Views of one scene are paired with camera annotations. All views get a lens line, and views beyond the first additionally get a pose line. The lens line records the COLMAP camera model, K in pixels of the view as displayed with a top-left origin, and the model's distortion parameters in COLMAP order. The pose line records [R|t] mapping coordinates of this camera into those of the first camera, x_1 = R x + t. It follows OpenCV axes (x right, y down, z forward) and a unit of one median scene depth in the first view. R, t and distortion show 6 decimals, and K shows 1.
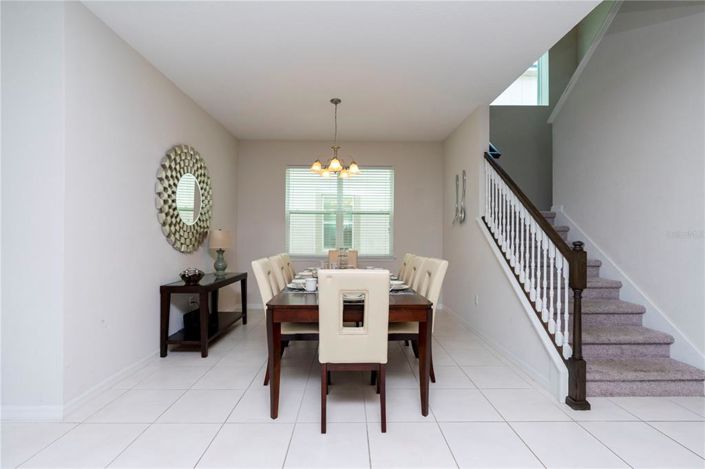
lens RADIAL K [[322.1, 0, 352.5], [0, 322.1, 234.5], [0, 0, 1]] dist [-0.006557, -0.000200]
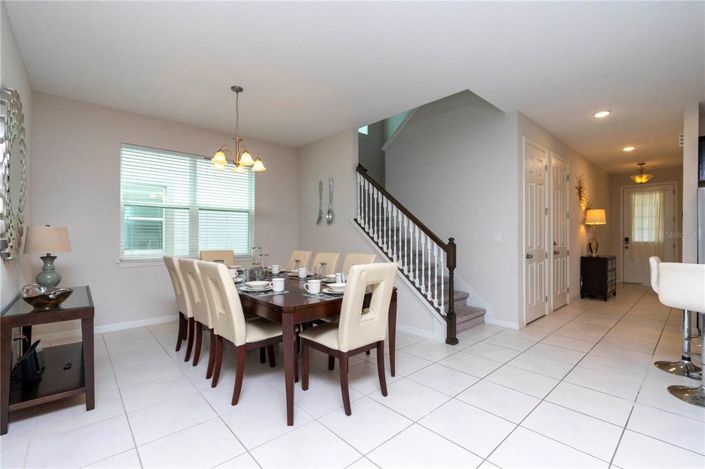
lens RADIAL K [[314.3, 0, 354.2], [0, 314.3, 236.5], [0, 0, 1]] dist [-0.005059, 0.000129]
pose [[0.752411, -0.005679, 0.658670, -0.441161], [-0.001801, 0.999941, 0.010679, -0.000278], [-0.658692, -0.009221, 0.752356, 0.109317]]
